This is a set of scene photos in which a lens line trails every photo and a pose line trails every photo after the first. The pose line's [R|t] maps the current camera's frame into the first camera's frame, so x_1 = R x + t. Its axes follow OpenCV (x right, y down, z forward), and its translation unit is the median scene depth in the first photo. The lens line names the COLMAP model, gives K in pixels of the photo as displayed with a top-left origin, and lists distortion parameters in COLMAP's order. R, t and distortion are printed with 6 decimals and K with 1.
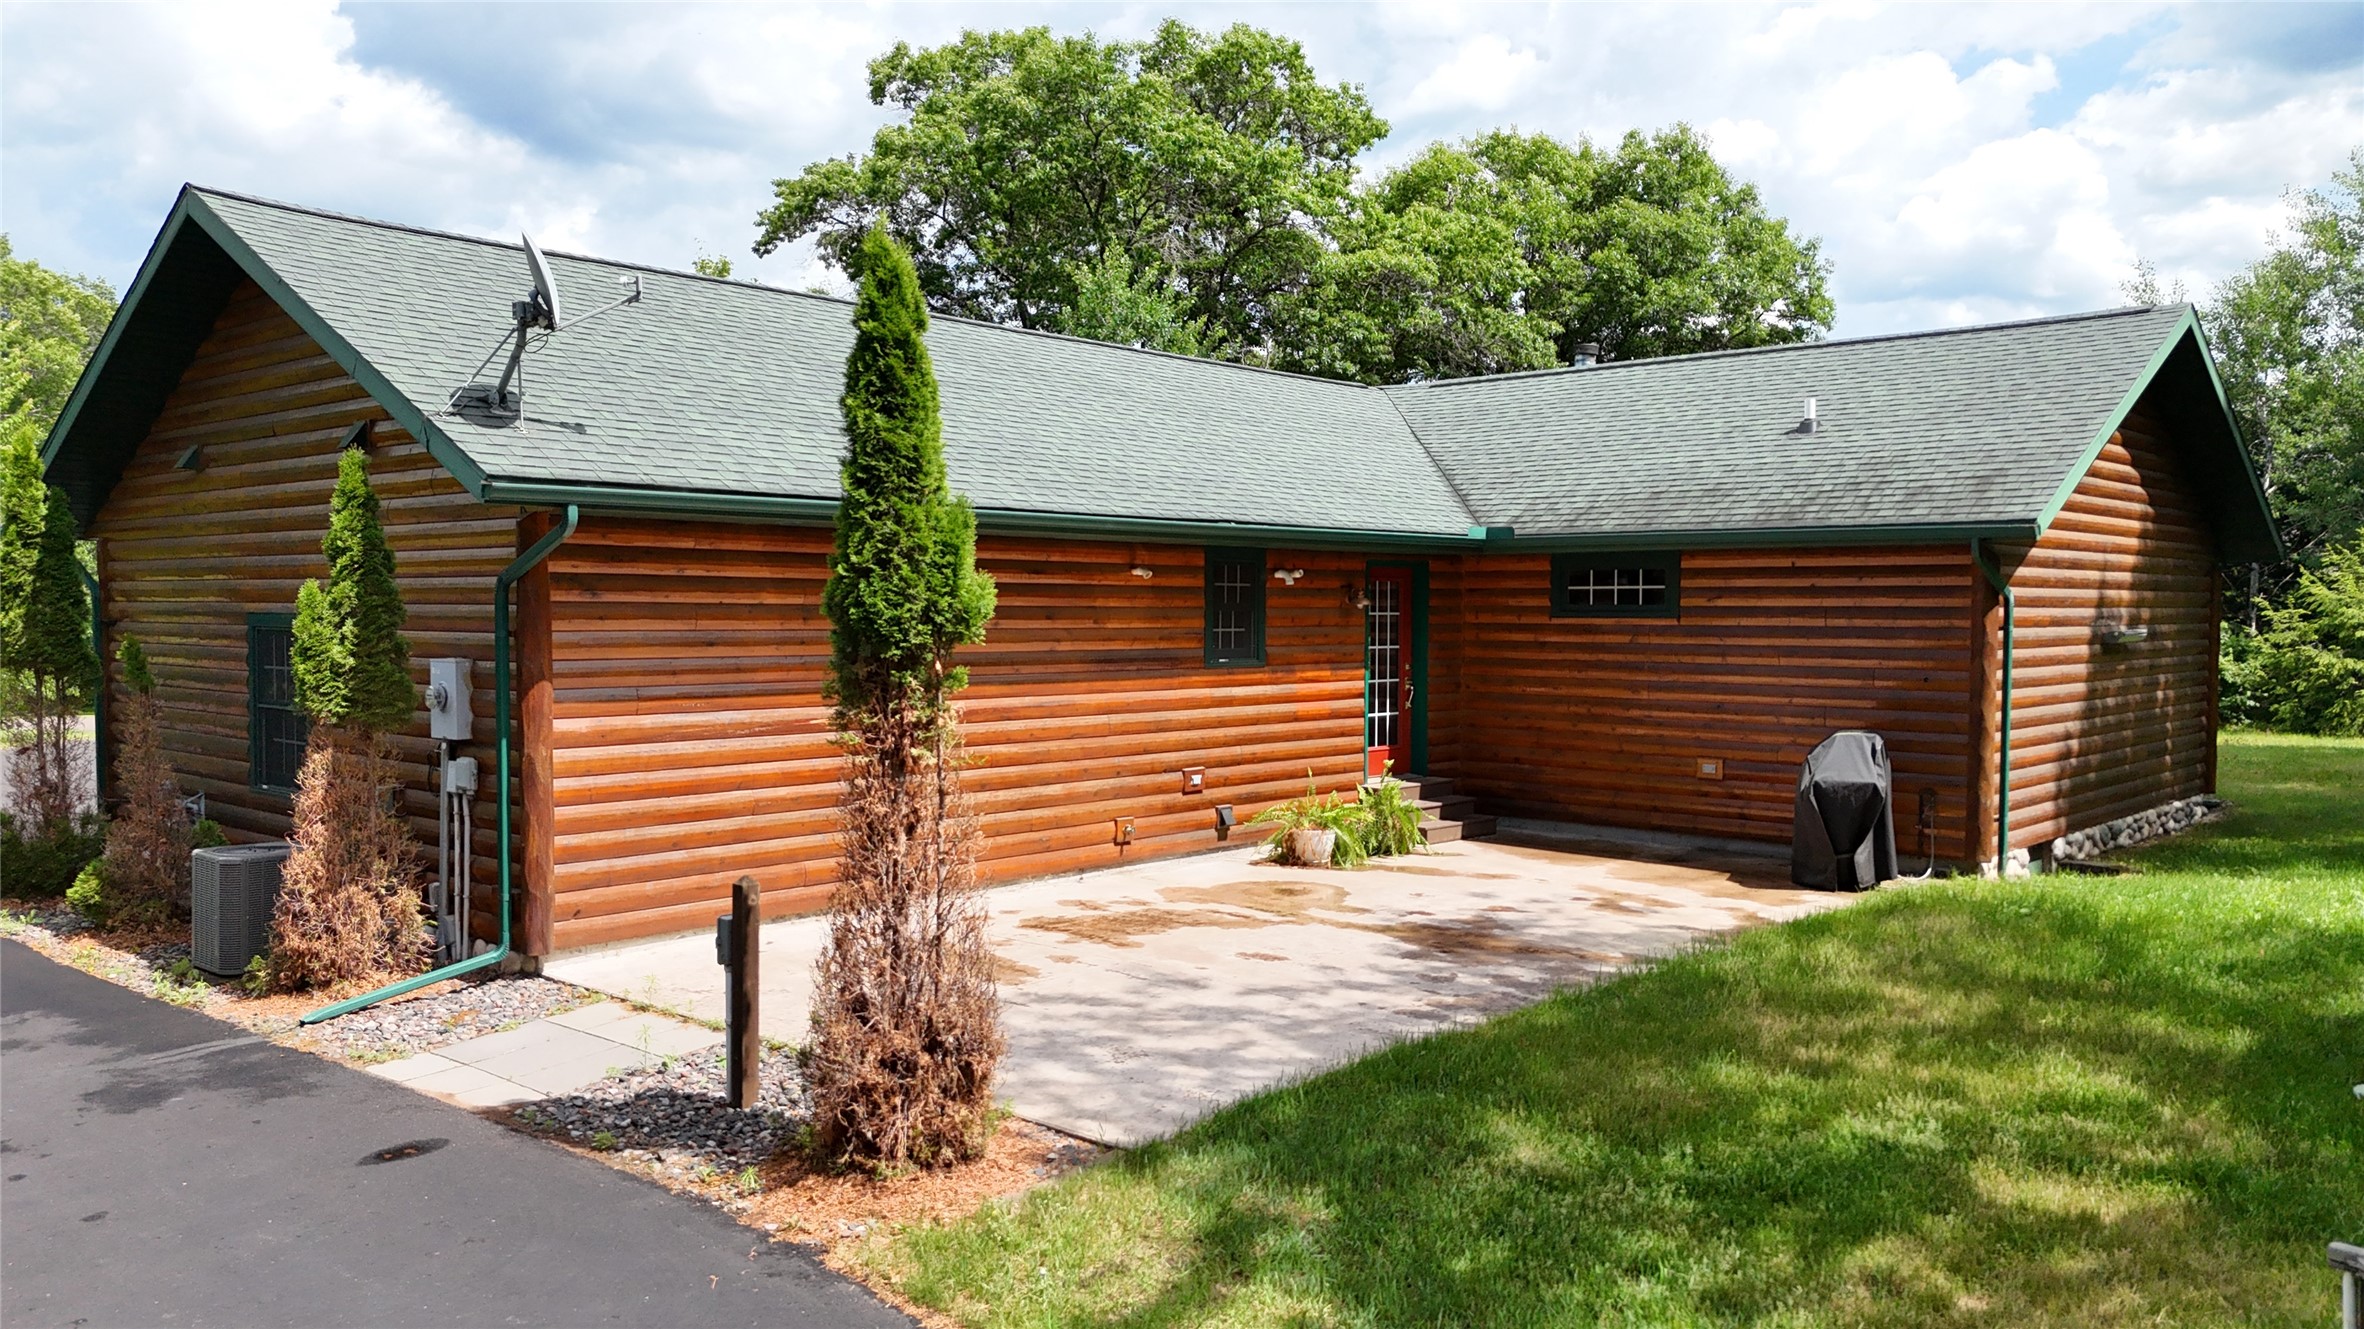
lens RADIAL K [[1738.2, 0, 1182.0], [0, 1738.2, 664.5], [0, 0, 1]] dist [0.052486, -0.011016]
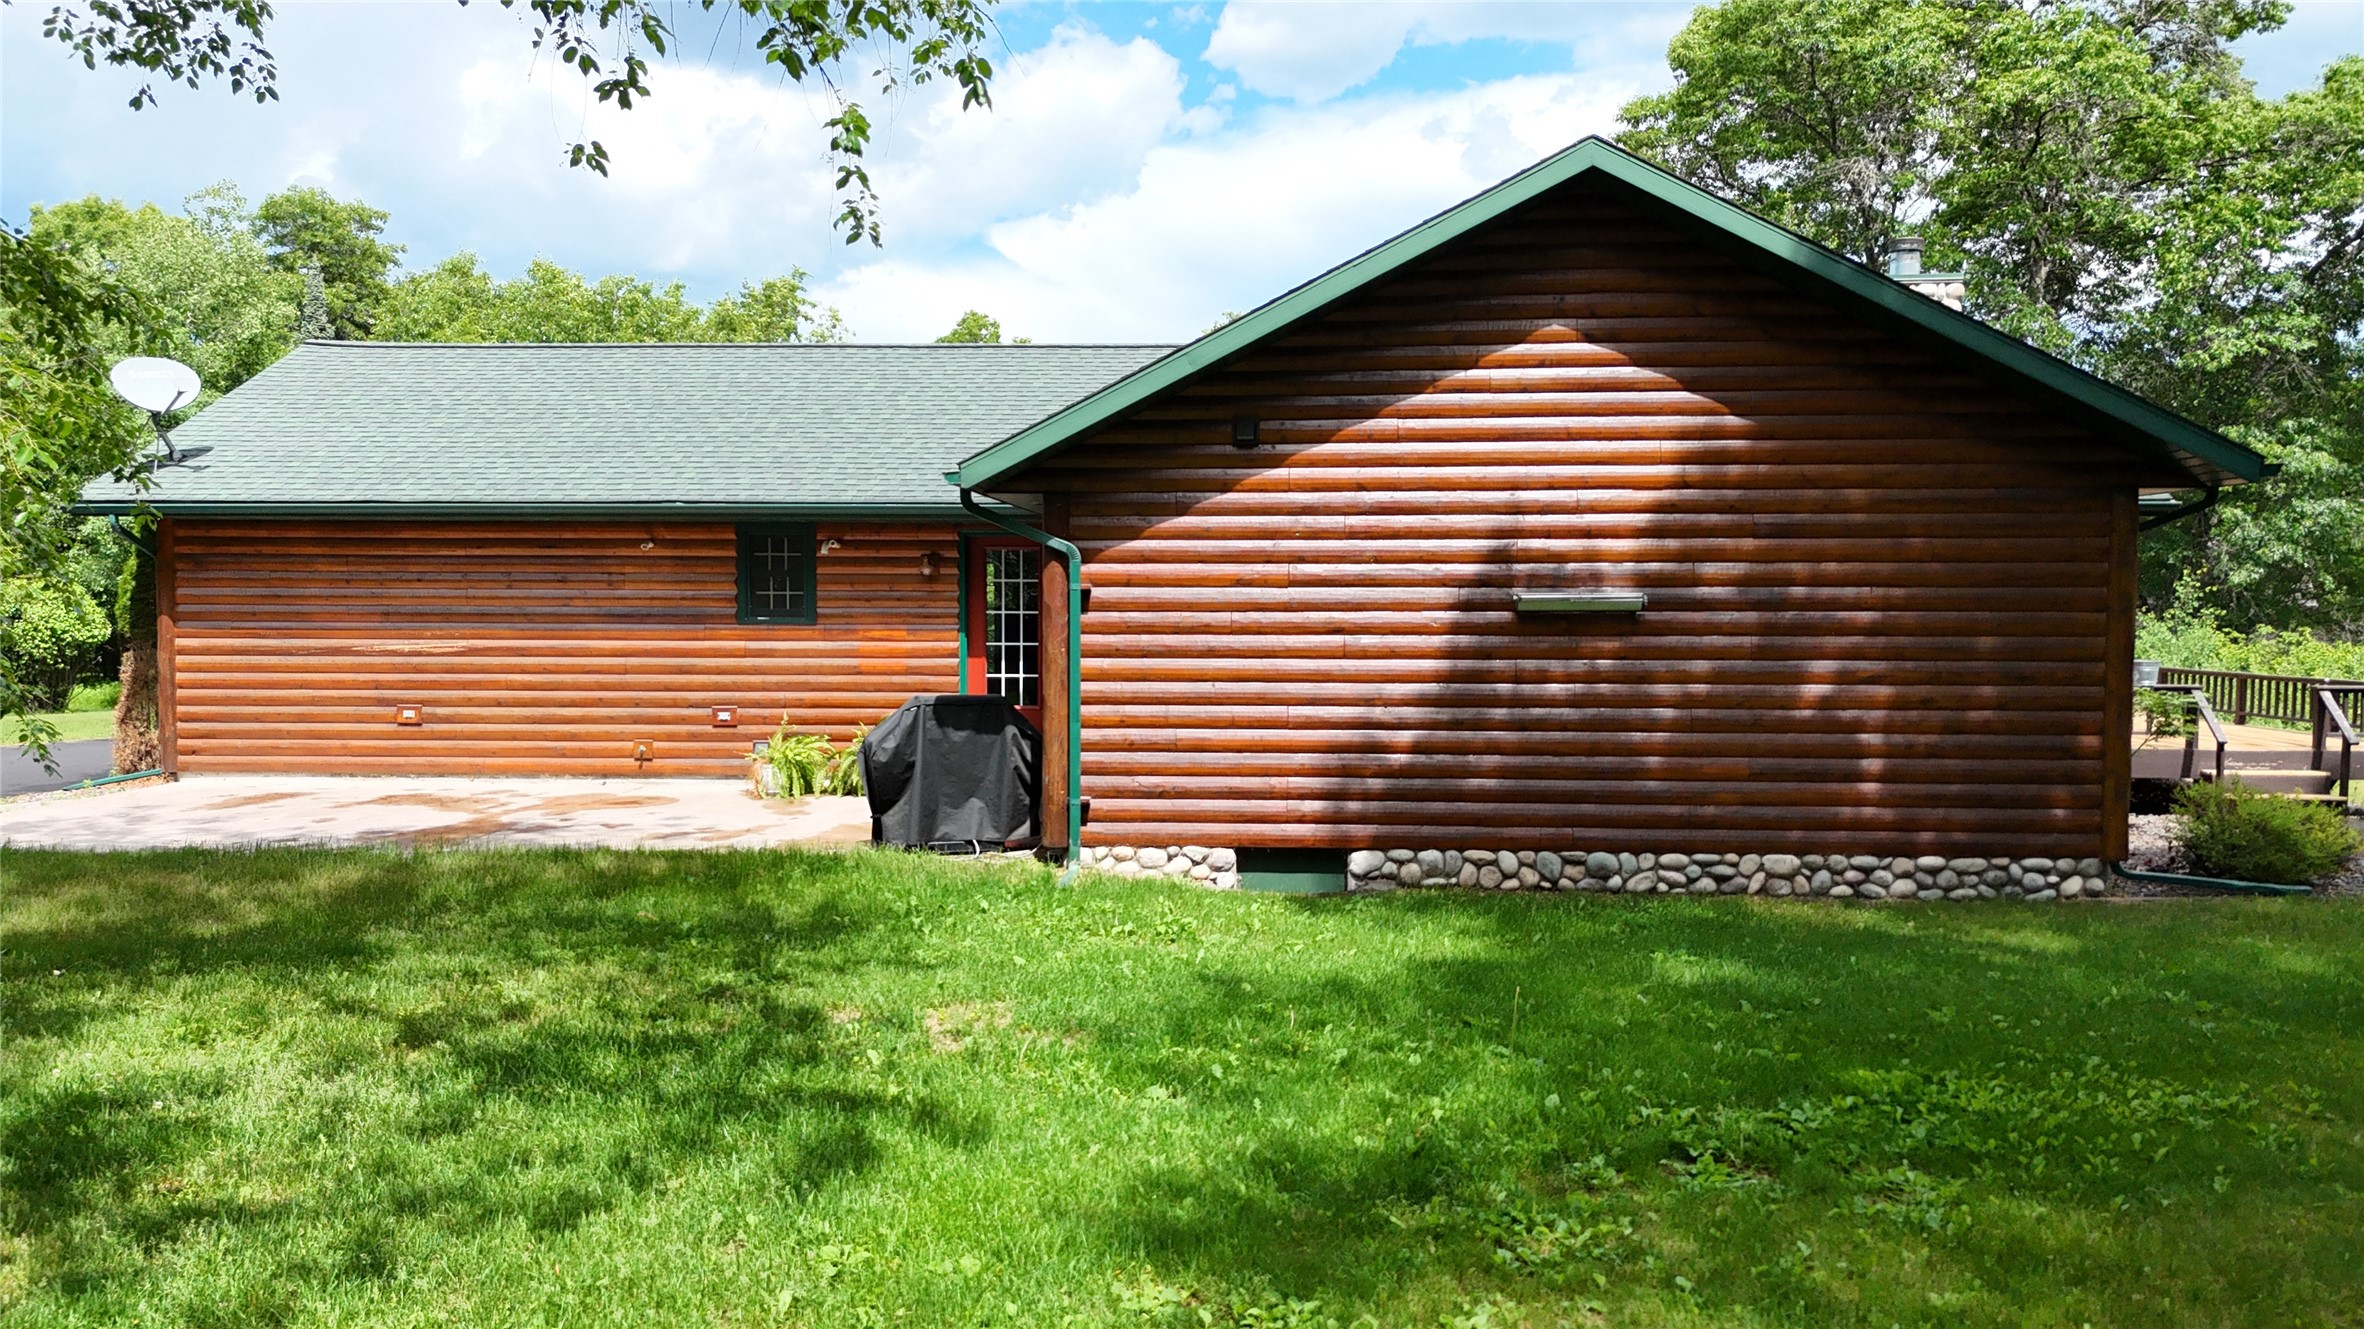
lens RADIAL K [[1738.2, 0, 1182.0], [0, 1738.2, 664.5], [0, 0, 1]] dist [0.052486, -0.011016]
pose [[0.619424, 0.038952, -0.784090, 1.230476], [-0.024601, 0.999241, 0.030206, -0.015115], [0.784671, 0.000579, 0.619912, 0.526292]]
